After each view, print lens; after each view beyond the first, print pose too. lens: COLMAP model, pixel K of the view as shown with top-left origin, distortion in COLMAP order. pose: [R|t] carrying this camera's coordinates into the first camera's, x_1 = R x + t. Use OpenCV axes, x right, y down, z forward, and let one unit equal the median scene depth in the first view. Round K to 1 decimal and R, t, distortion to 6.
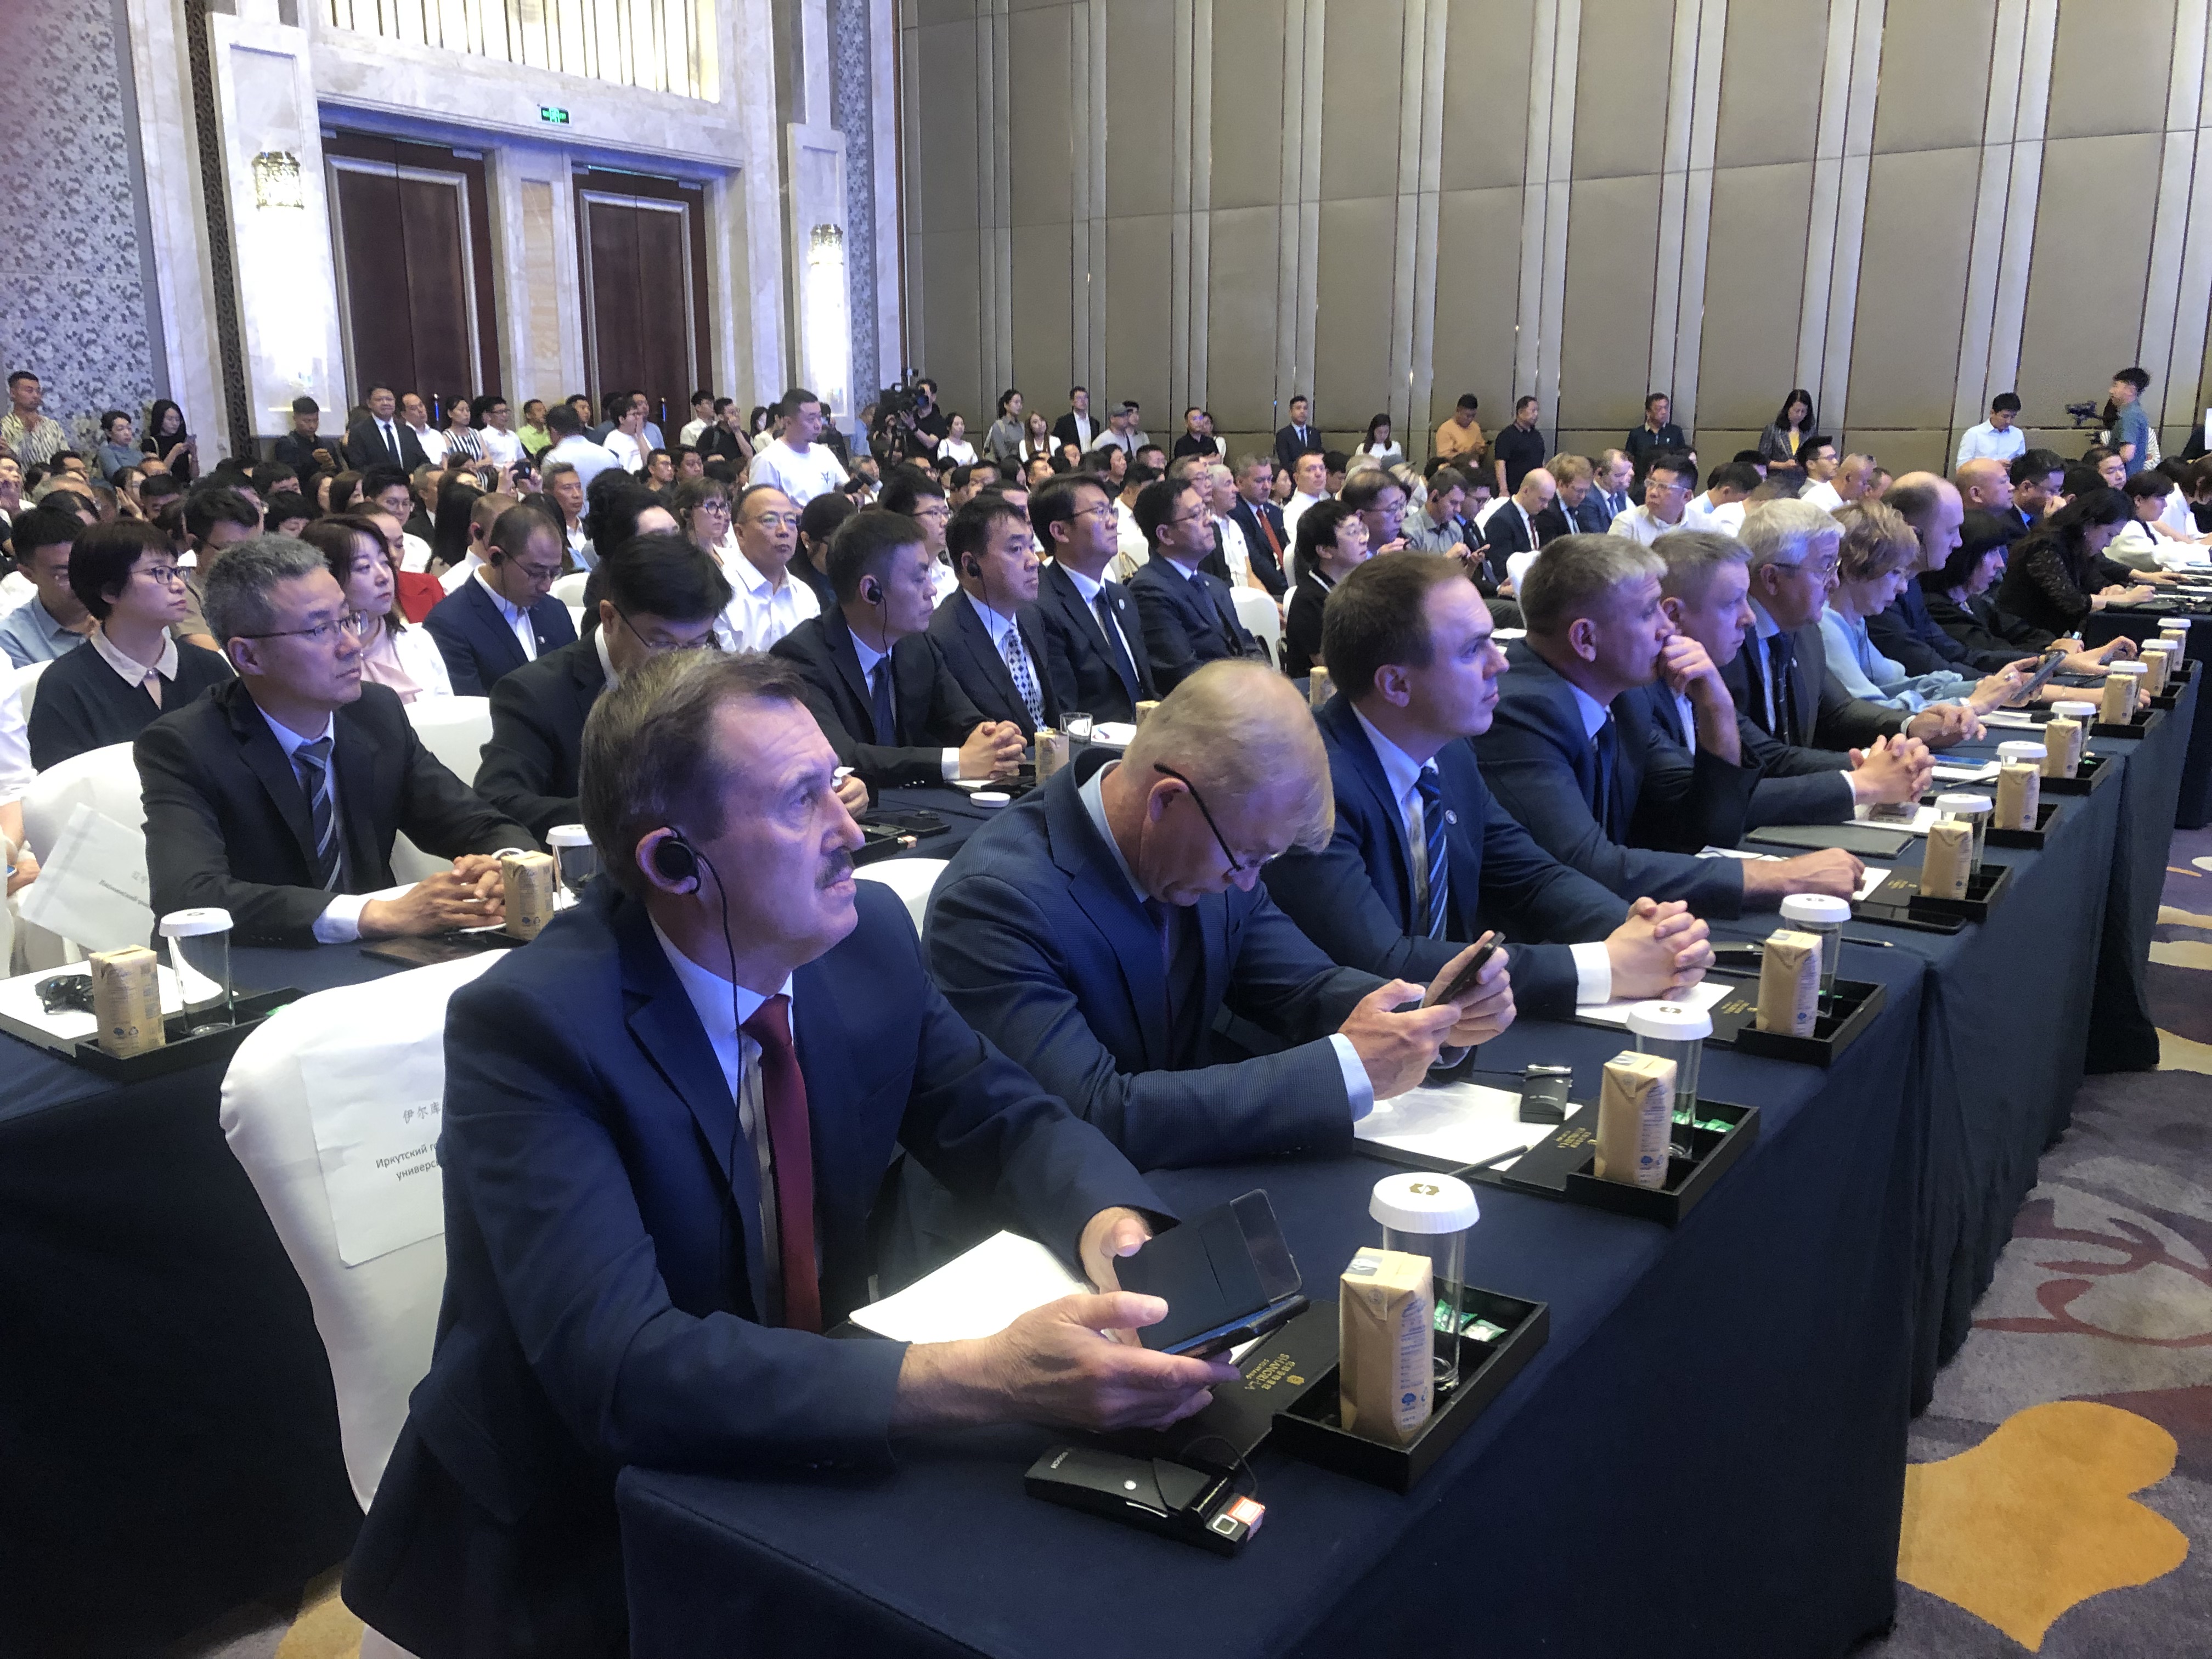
lens RADIAL K [[1804.4, 0, 1106.0], [0, 1804.4, 829.5], [0, 0, 1]] dist [-0.017278, -0.006646]
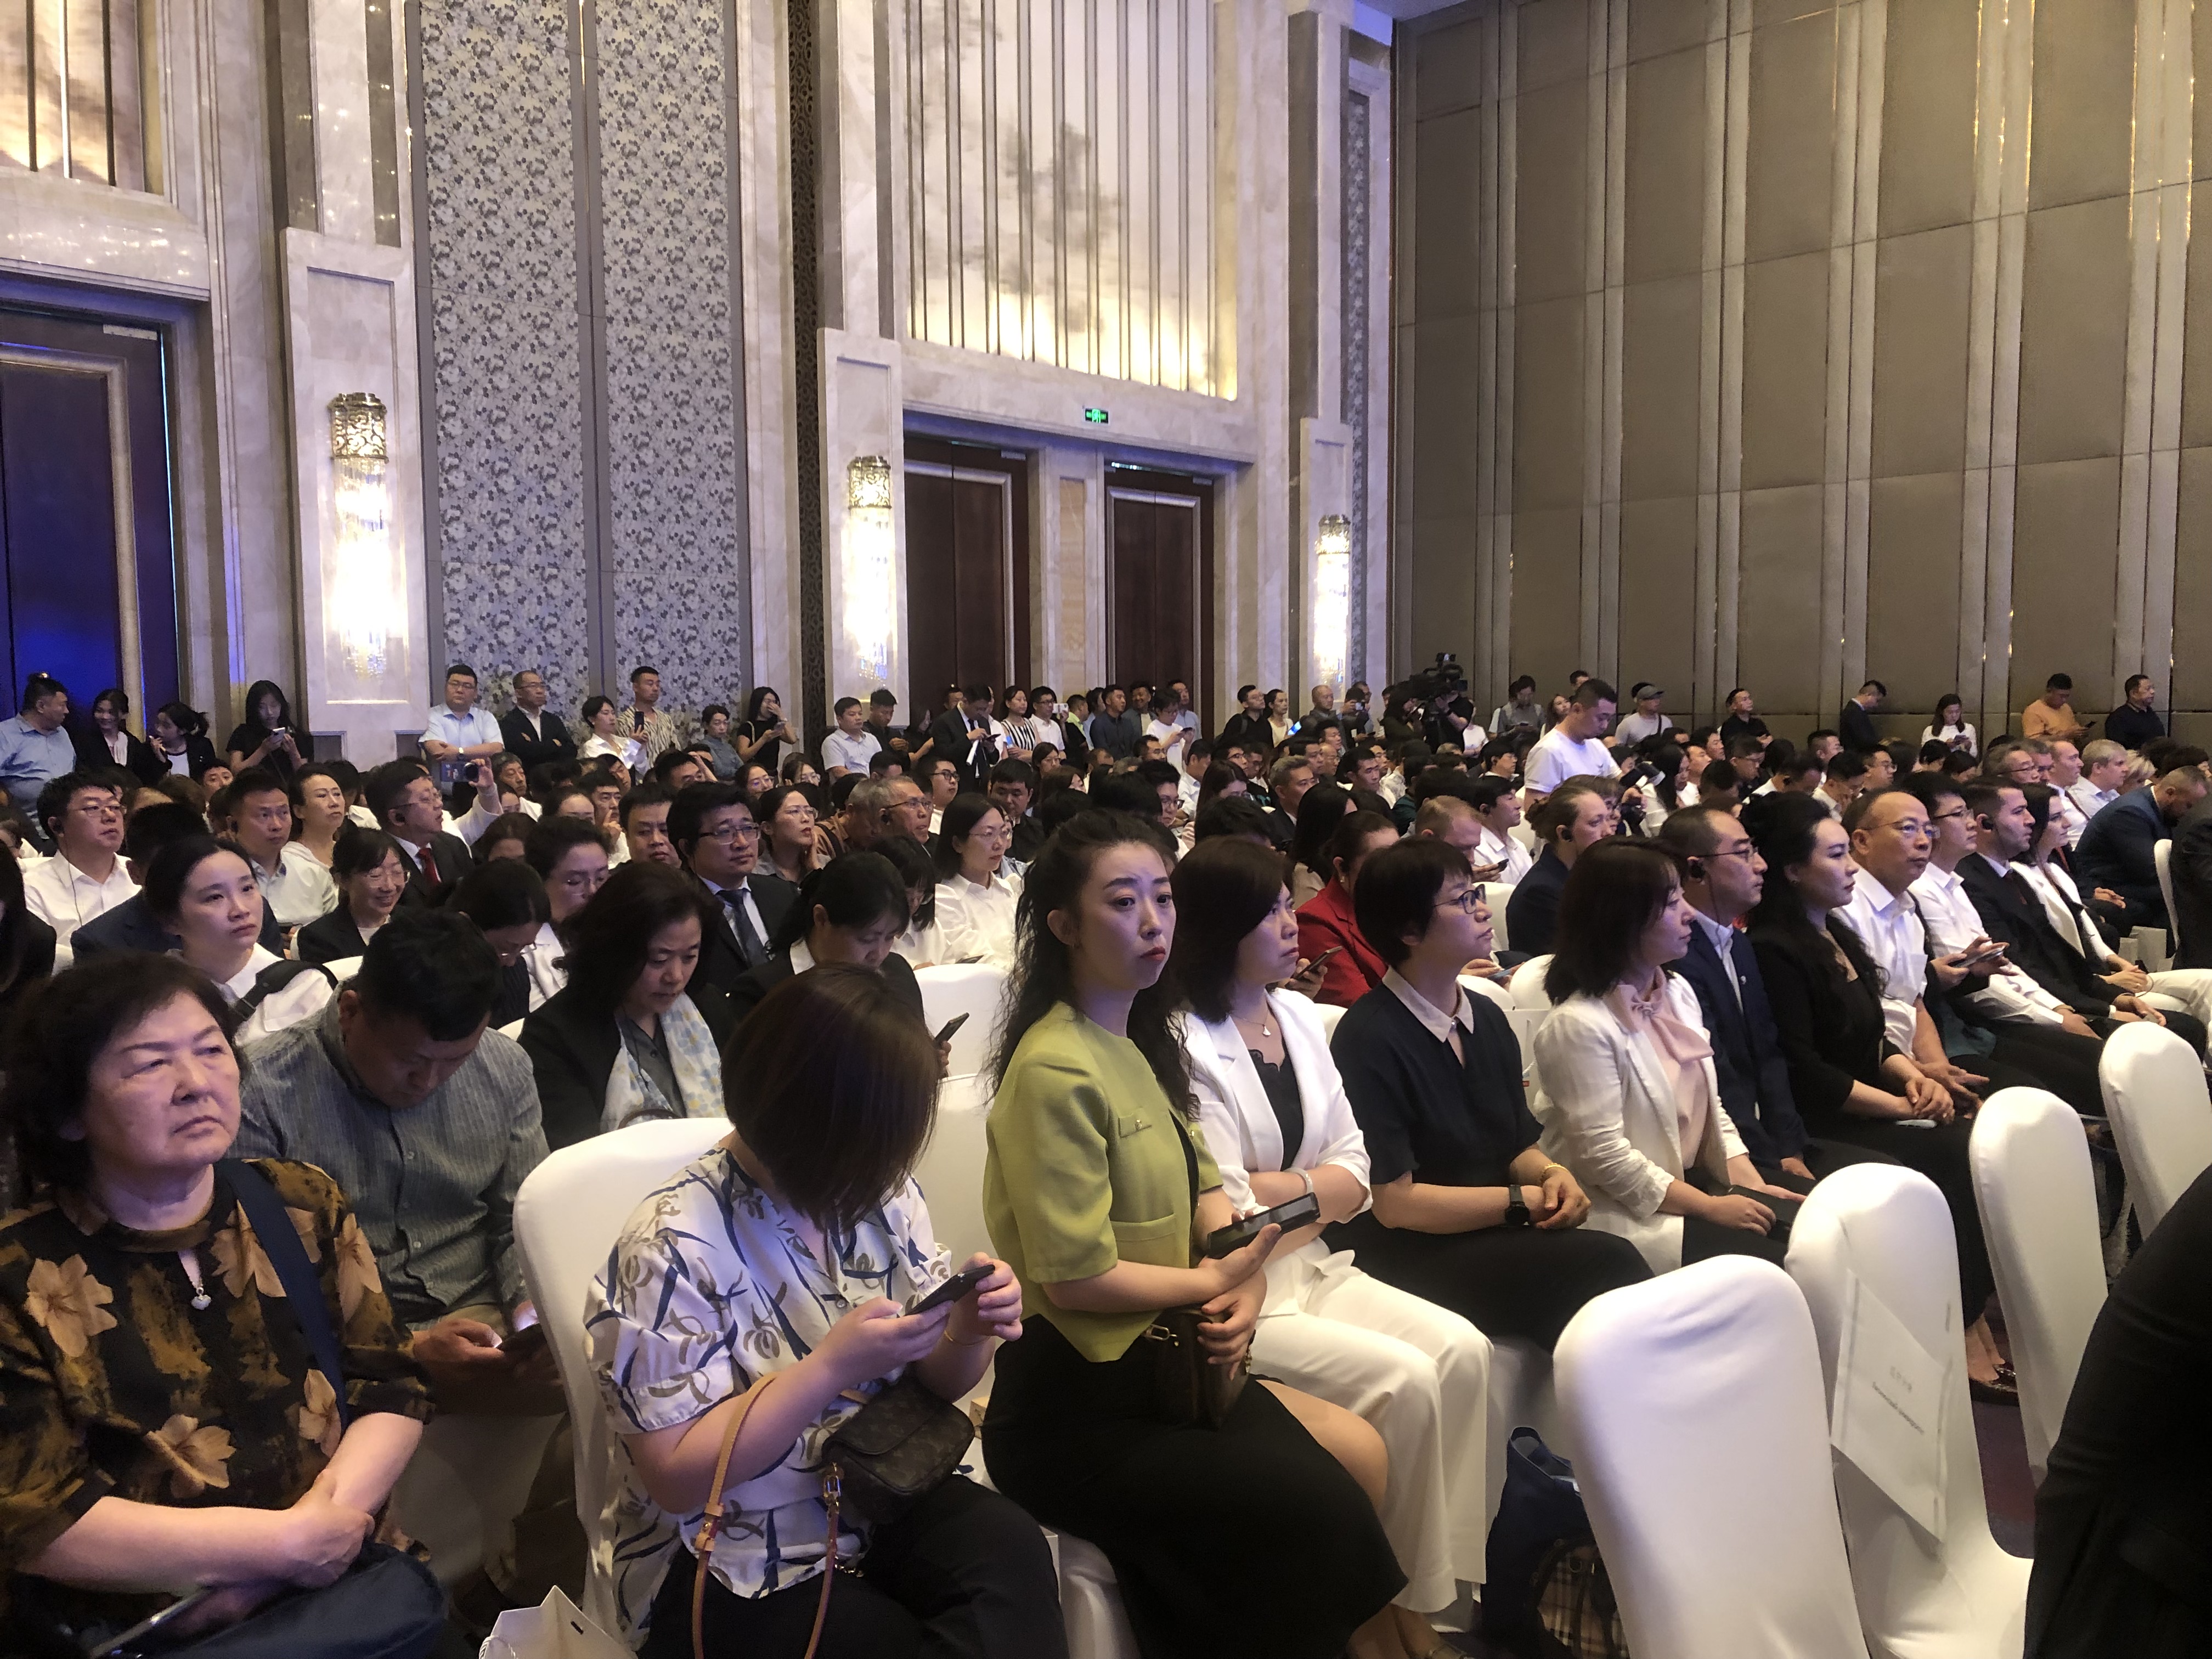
lens RADIAL K [[1802.5, 0, 1106.0], [0, 1802.5, 829.5], [0, 0, 1]] dist [0.004992, -0.076764]
pose [[0.987873, -0.000002, -0.155265, -0.138829], [-0.023722, 0.988258, -0.150943, -0.011535], [0.153442, 0.152796, 0.976273, 0.037111]]
